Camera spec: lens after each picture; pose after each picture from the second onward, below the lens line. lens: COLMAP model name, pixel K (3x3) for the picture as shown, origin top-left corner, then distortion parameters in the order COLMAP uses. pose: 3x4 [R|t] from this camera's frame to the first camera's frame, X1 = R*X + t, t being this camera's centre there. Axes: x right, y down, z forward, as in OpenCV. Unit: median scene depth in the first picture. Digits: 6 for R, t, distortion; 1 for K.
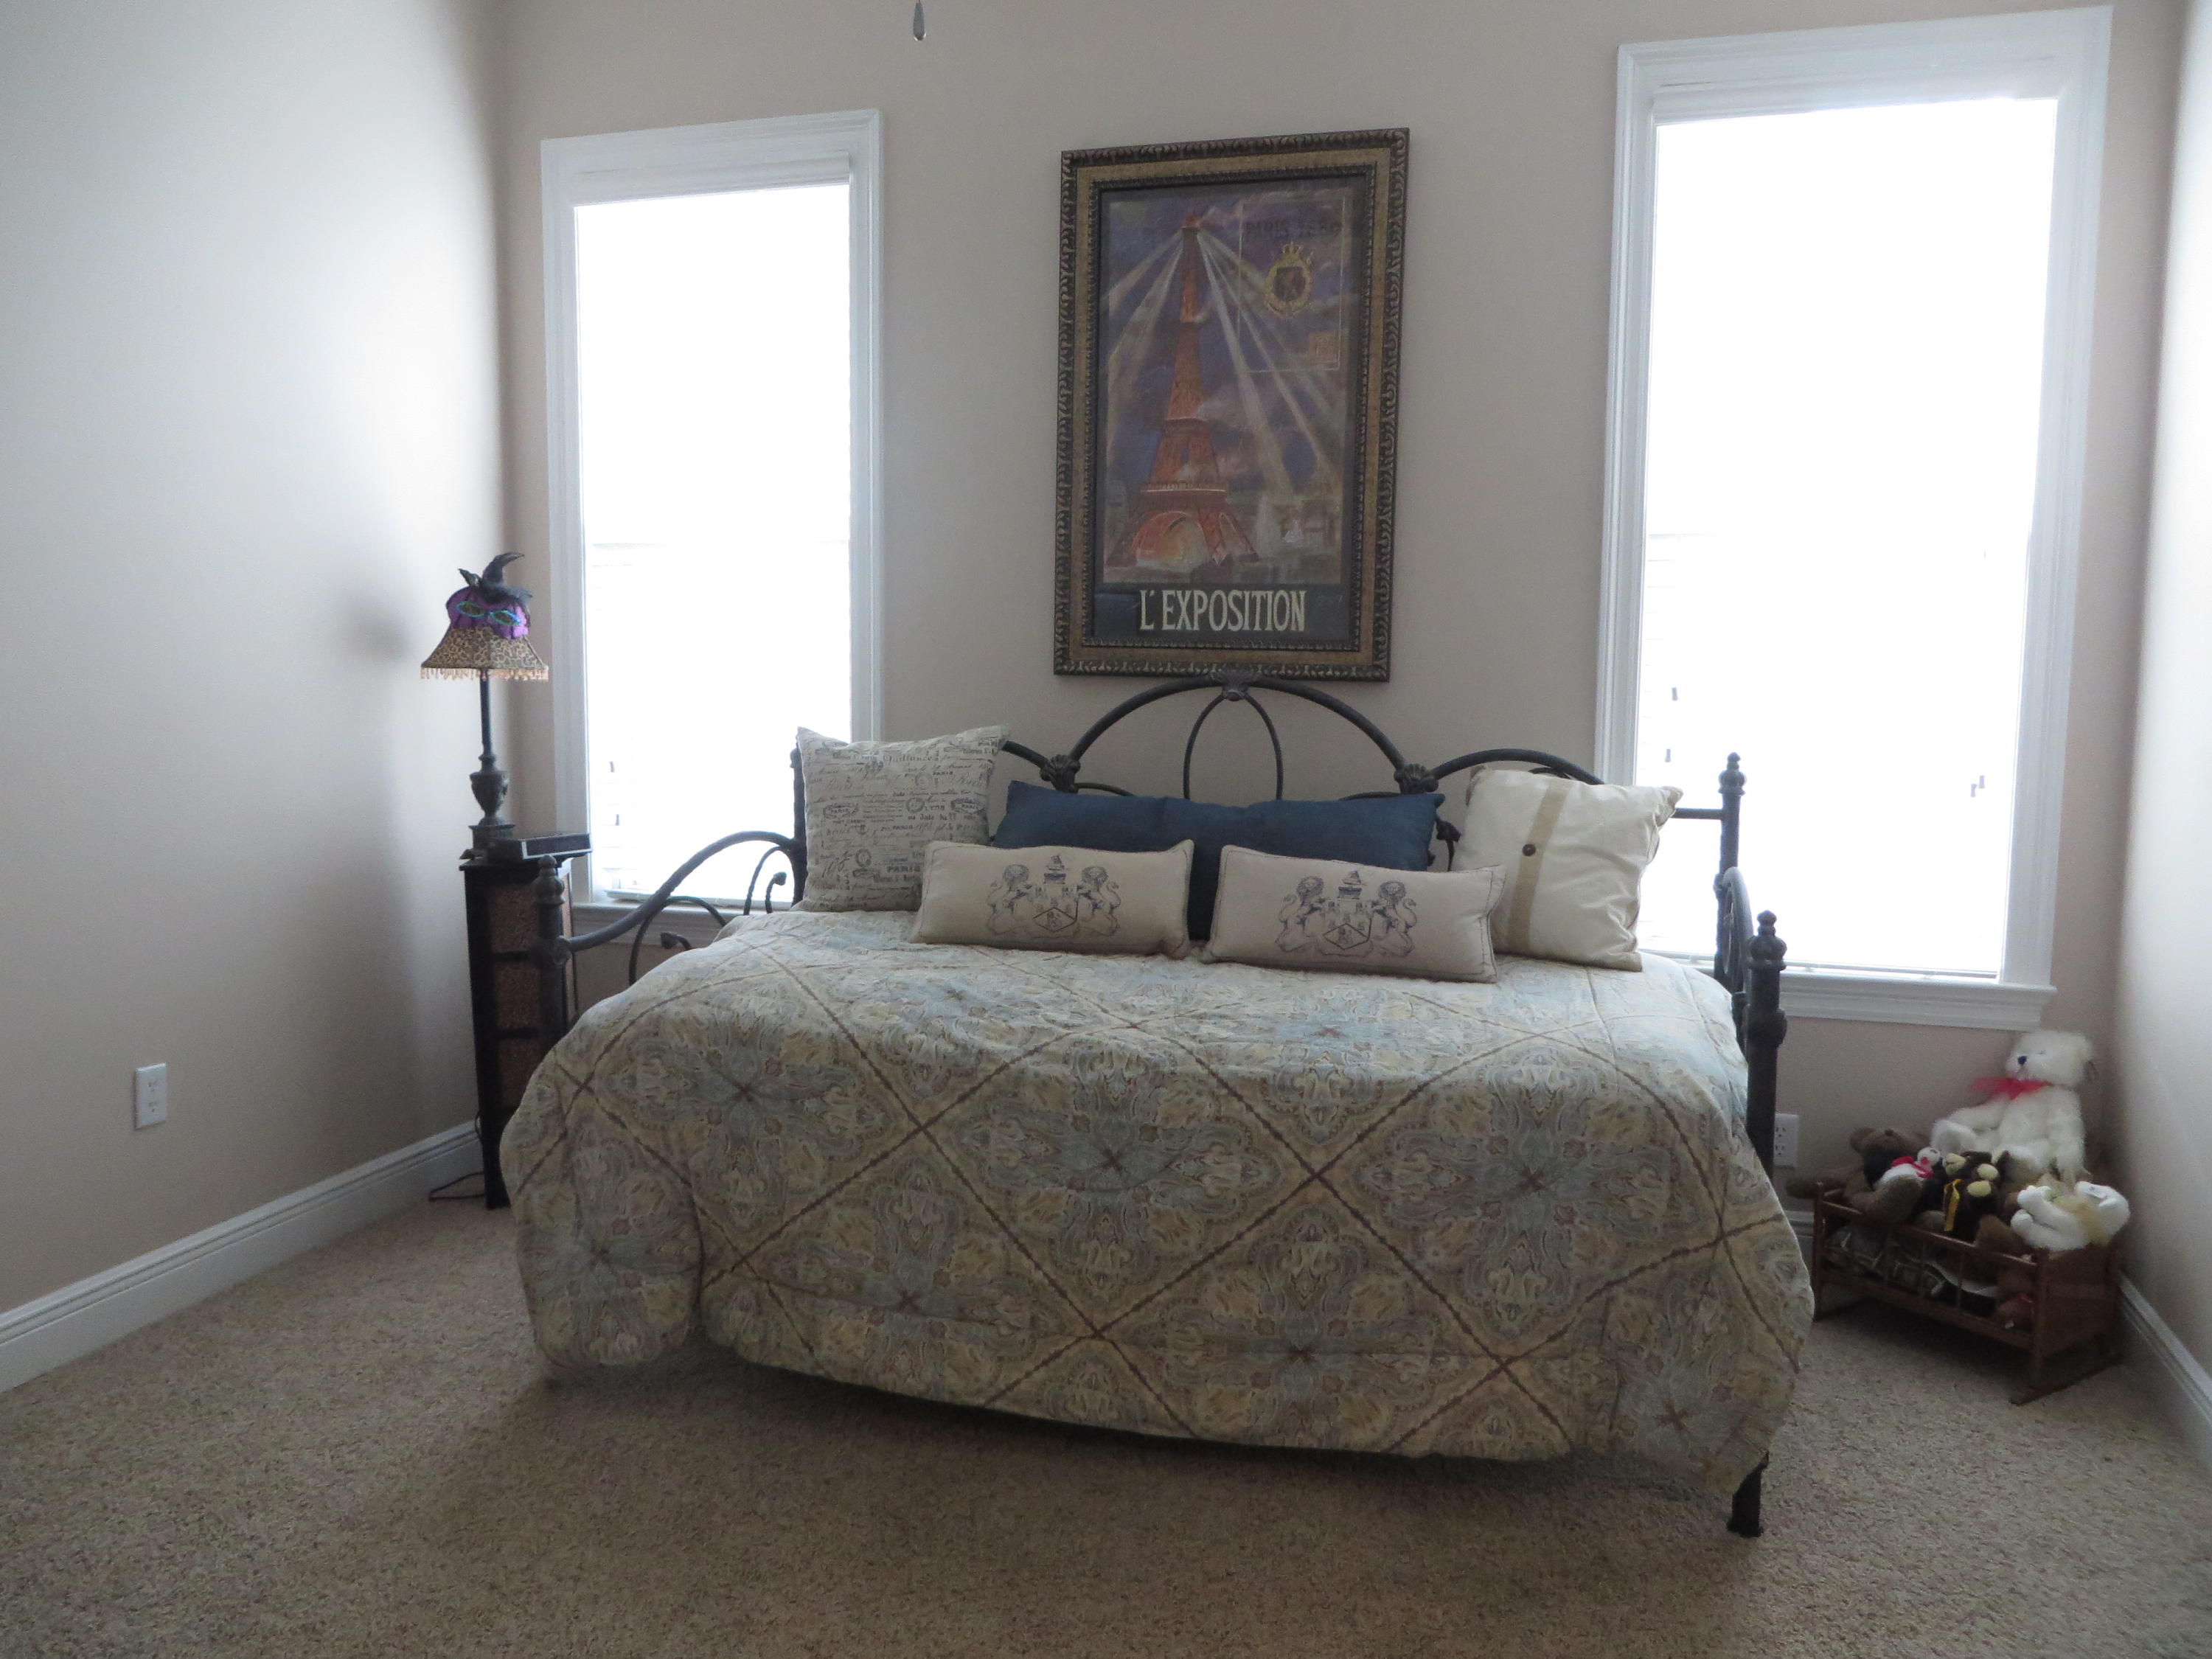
lens RADIAL K [[1657.1, 0, 1121.5], [0, 1657.1, 836.0], [0, 0, 1]] dist [-0.019353, 0.006886]
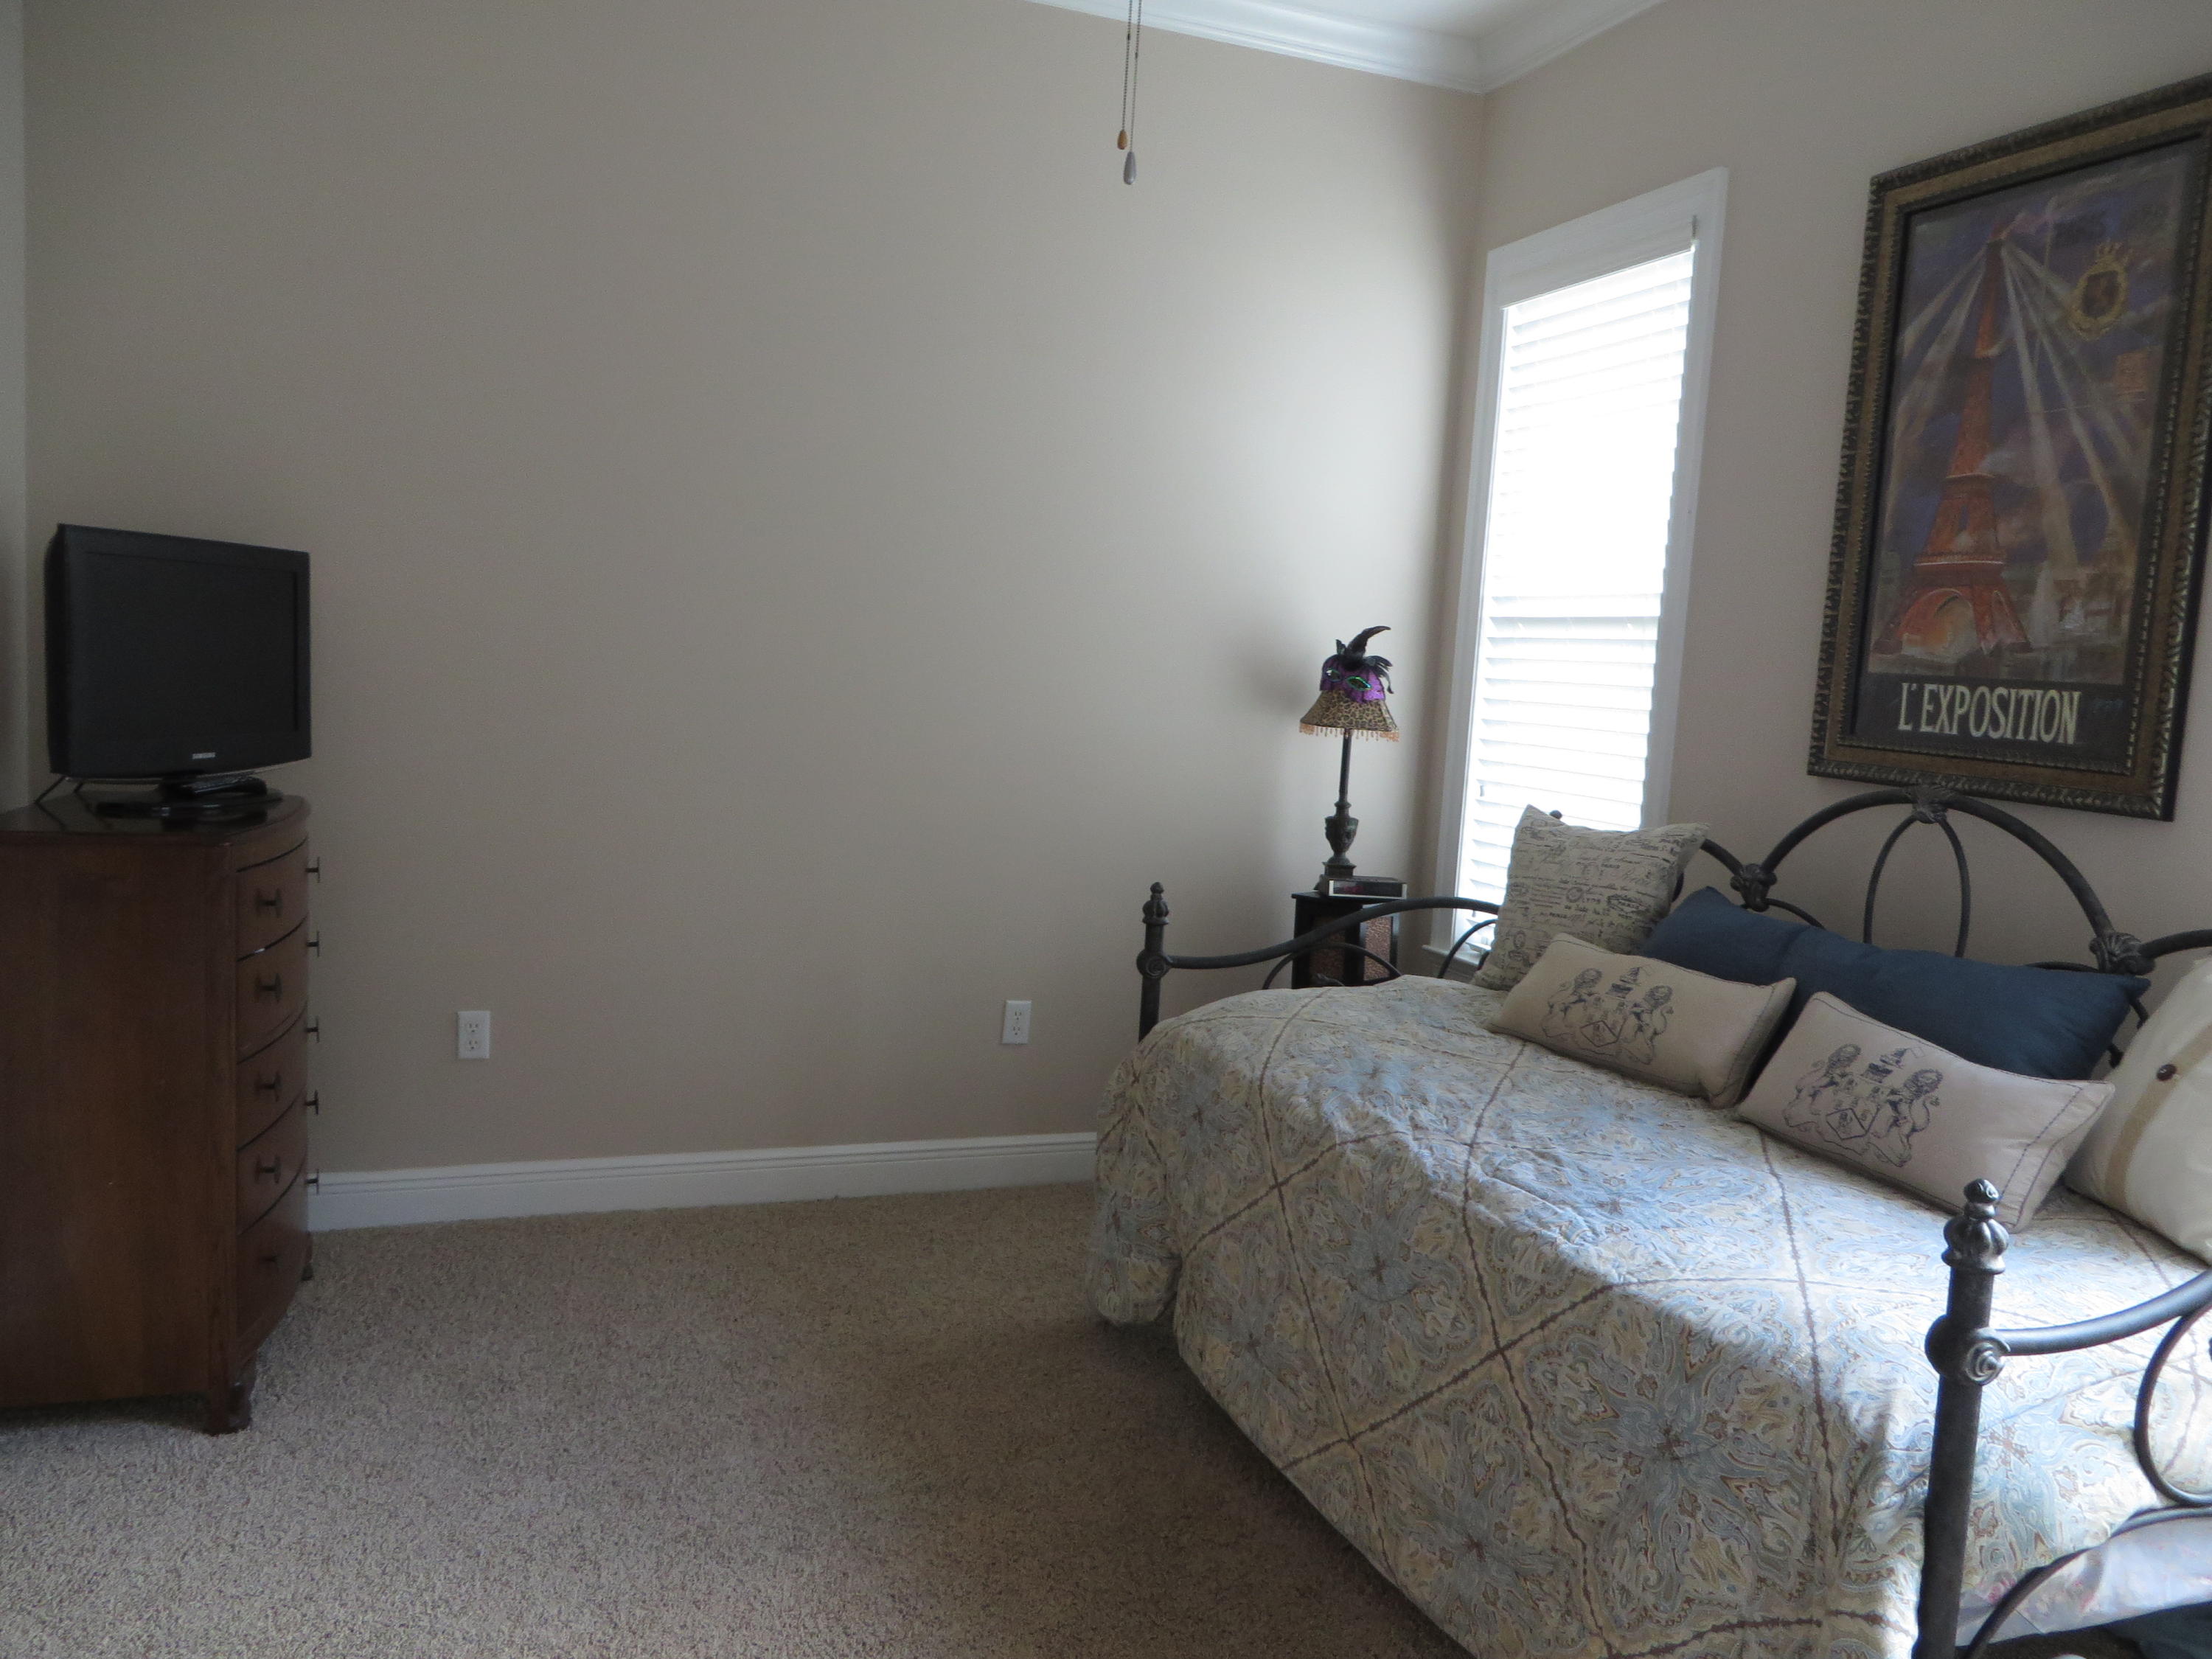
lens RADIAL K [[1657.1, 0, 1122.5], [0, 1657.1, 837.5], [0, 0, 1]] dist [-0.019353, 0.006886]
pose [[0.605705, 0.113060, -0.787616, 0.449801], [-0.143371, 0.989160, 0.031733, -0.042521], [0.782666, 0.093701, 0.615349, 0.193962]]
